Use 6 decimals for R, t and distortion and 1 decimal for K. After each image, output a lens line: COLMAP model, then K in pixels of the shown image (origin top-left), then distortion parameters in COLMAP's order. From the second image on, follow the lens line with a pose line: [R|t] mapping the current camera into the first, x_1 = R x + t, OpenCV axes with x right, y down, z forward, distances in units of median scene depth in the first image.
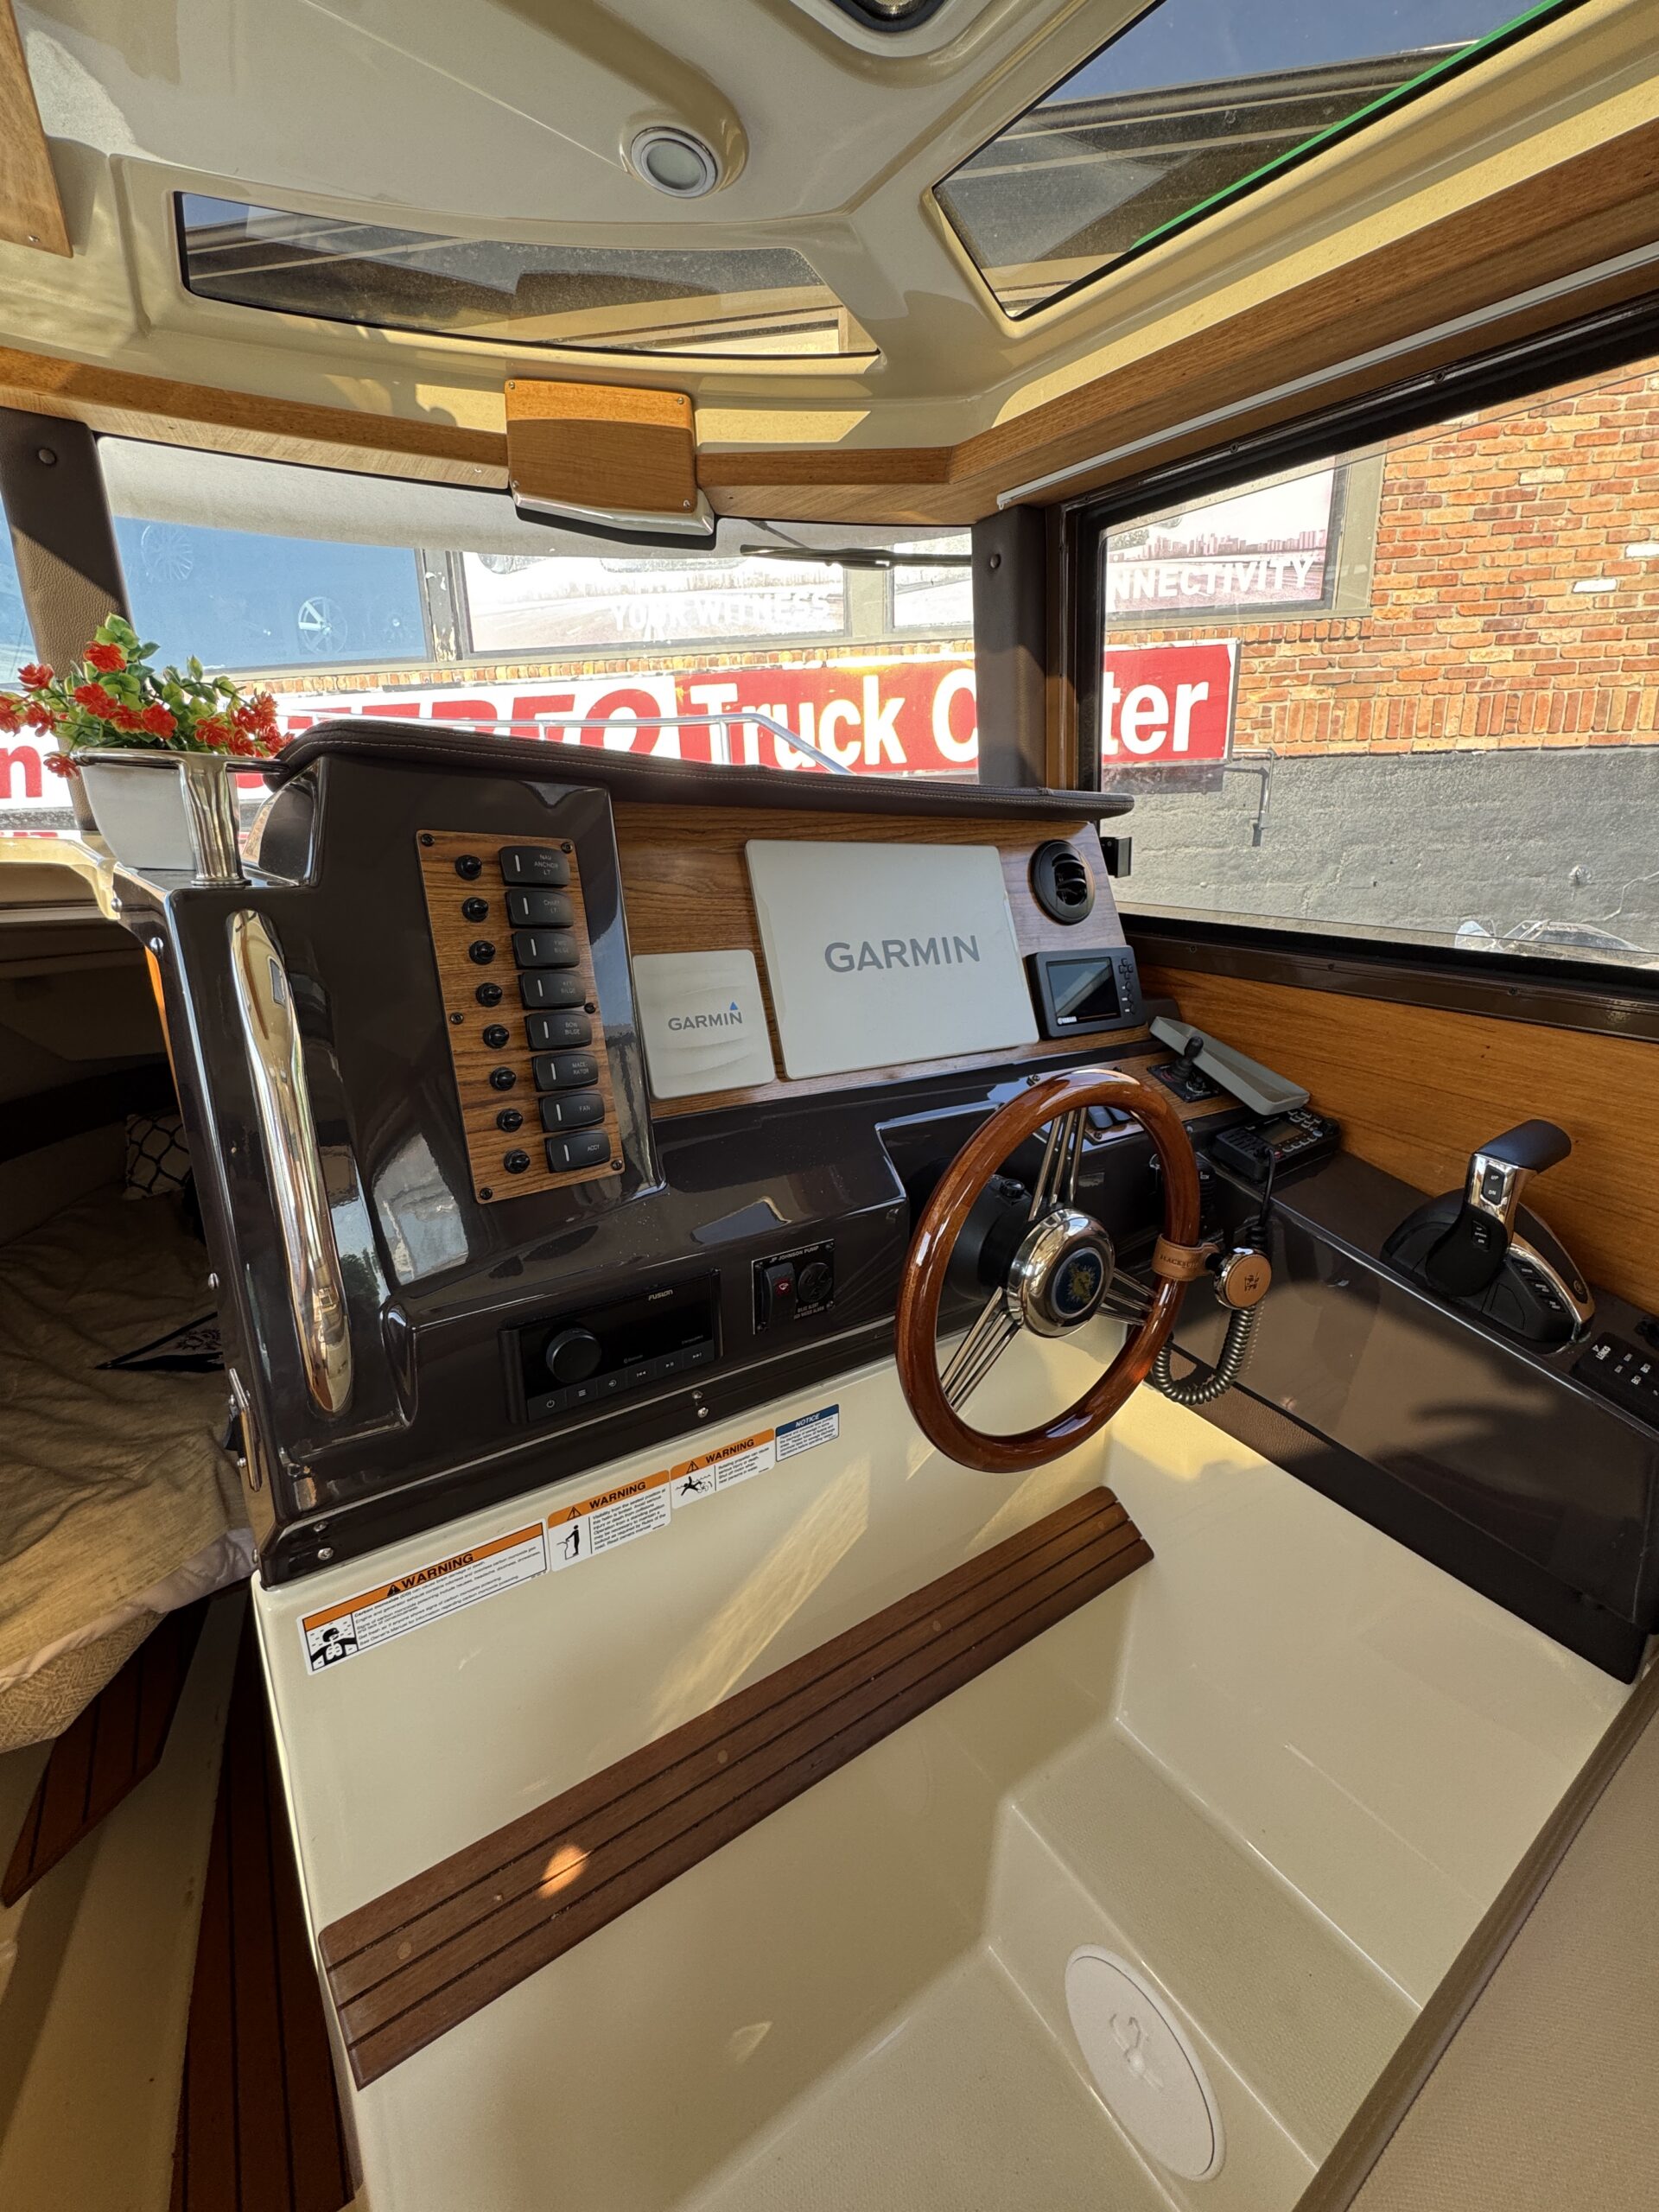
lens RADIAL K [[883.4, 0, 837.7], [0, 883.4, 1112.1], [0, 0, 1]] dist [-0.006521, -0.000569]
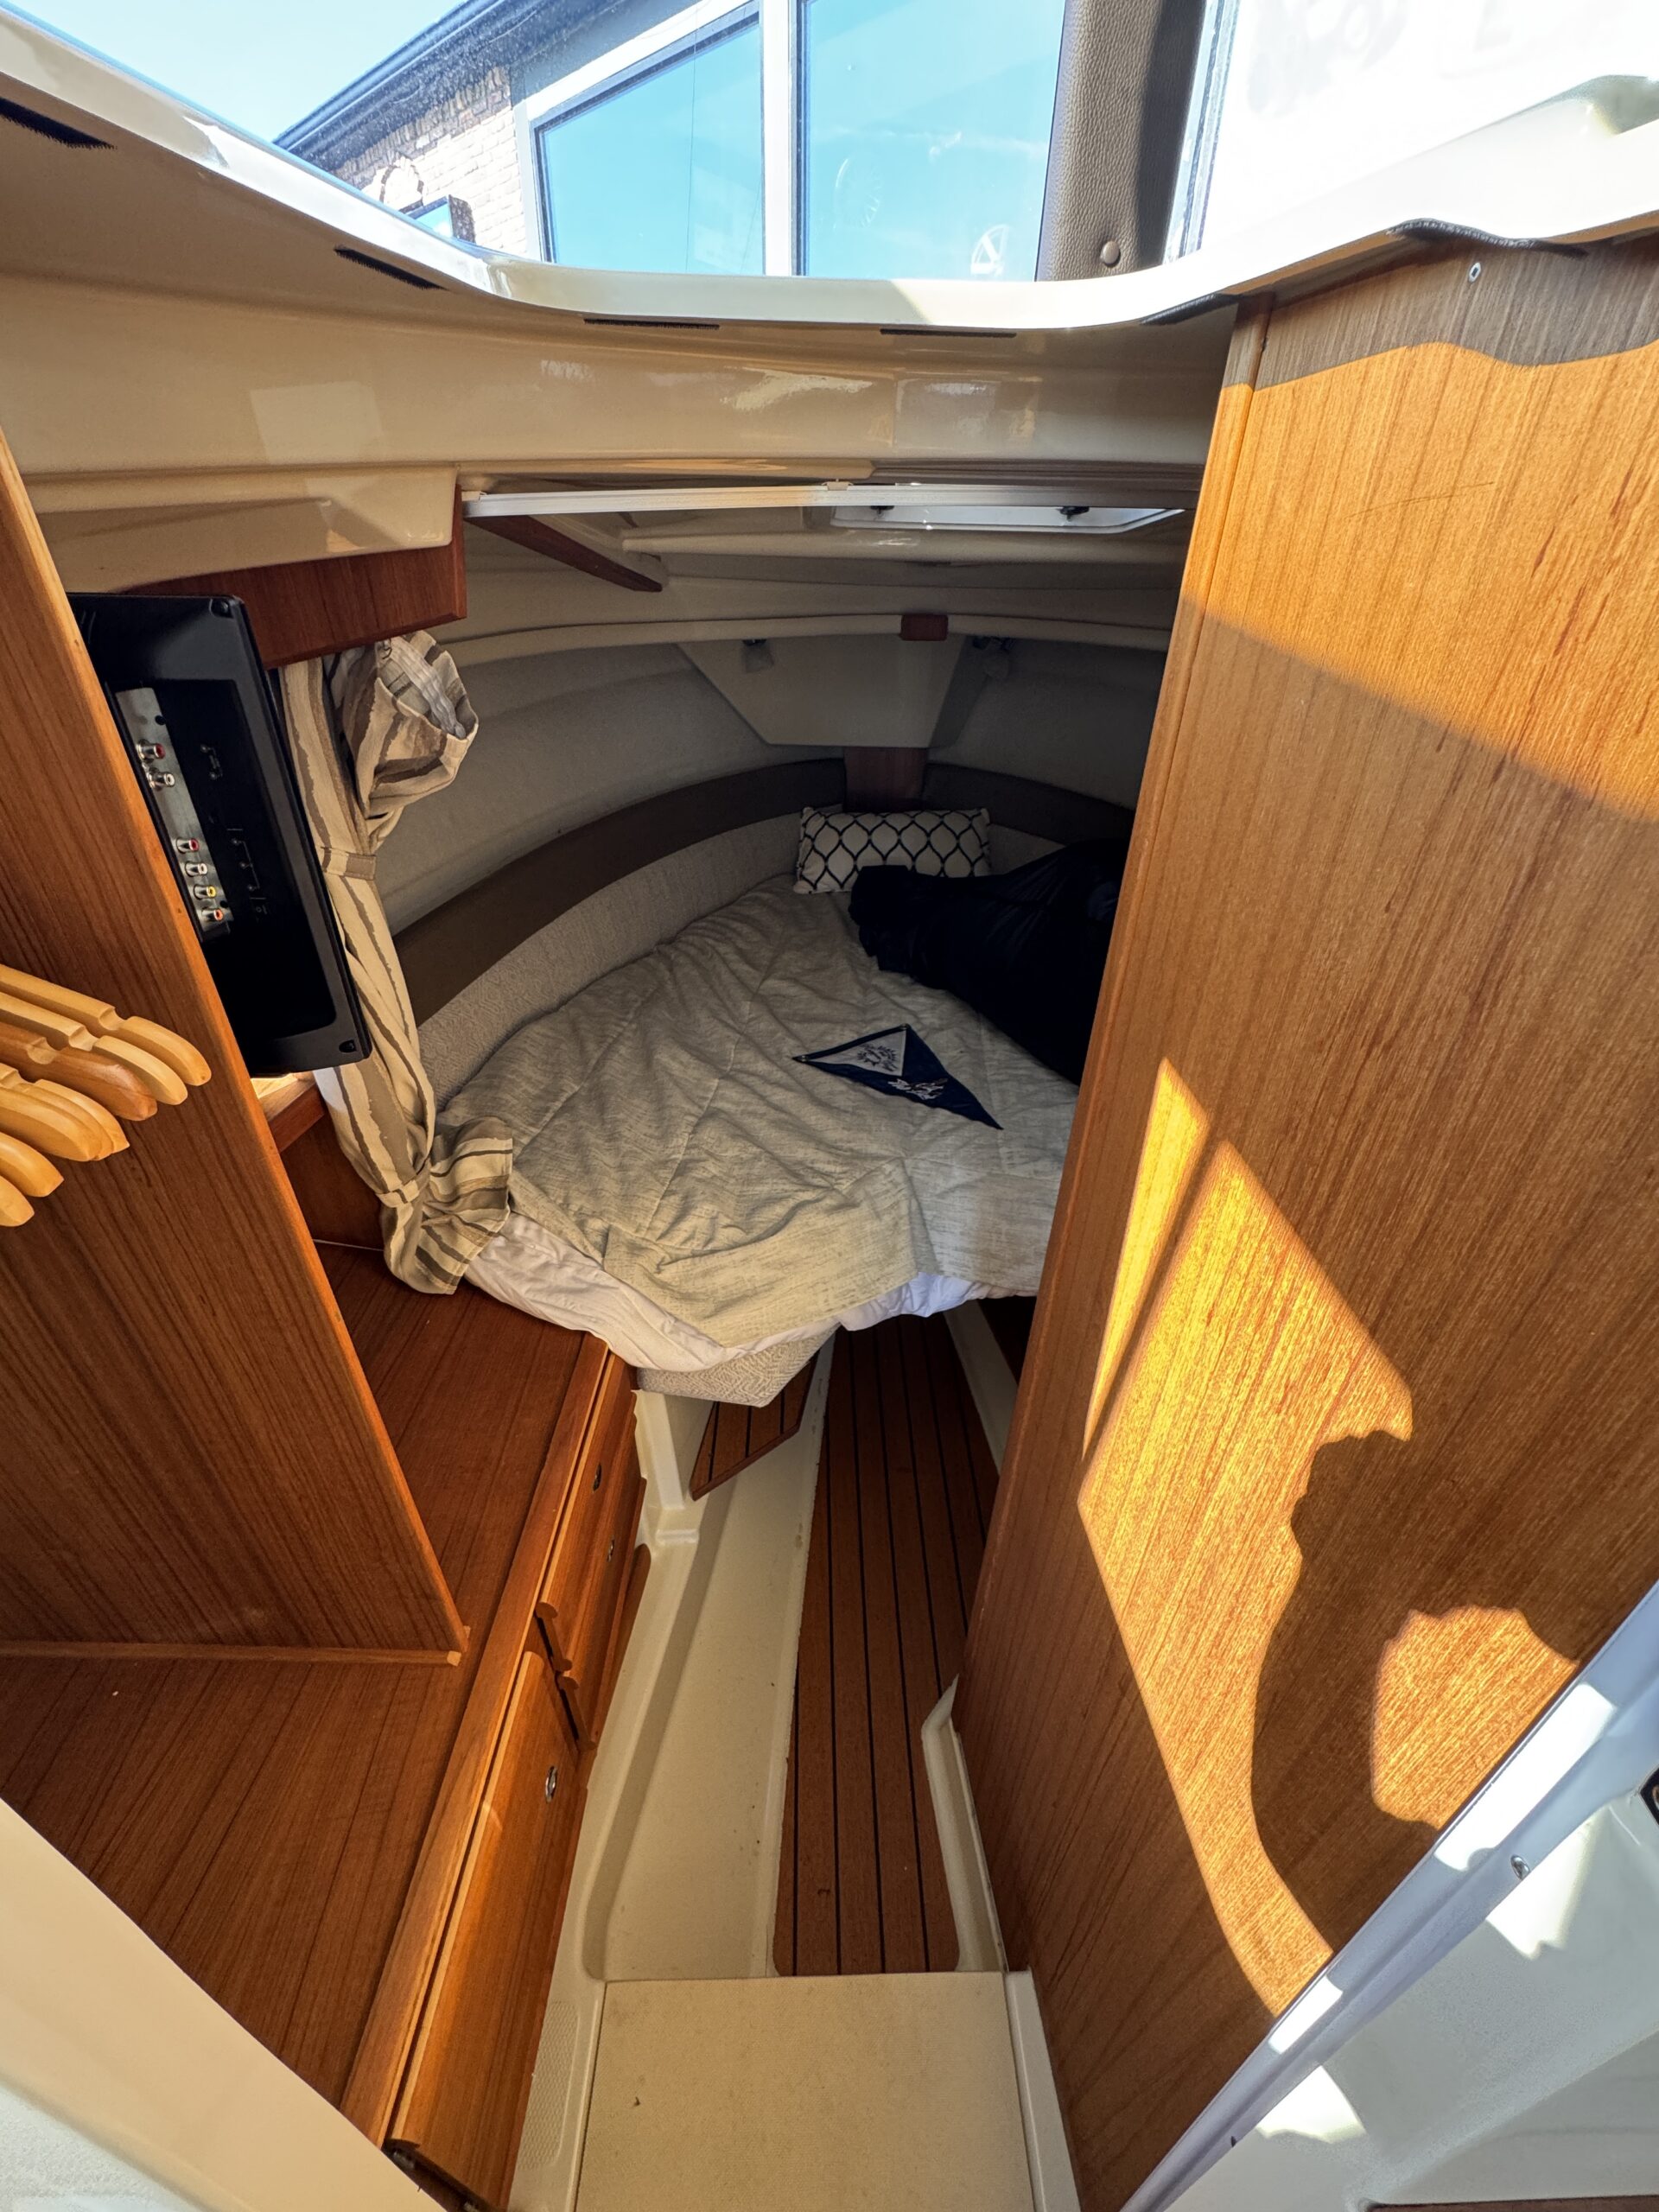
lens RADIAL K [[883.4, 0, 826.7], [0, 883.4, 1110.2], [0, 0, 1]] dist [-0.006521, -0.000569]
pose [[0.835734, 0.295823, -0.462642, -0.466365], [-0.167498, 0.939670, 0.298271, 0.052432], [0.522966, -0.171783, 0.834864, 0.228970]]
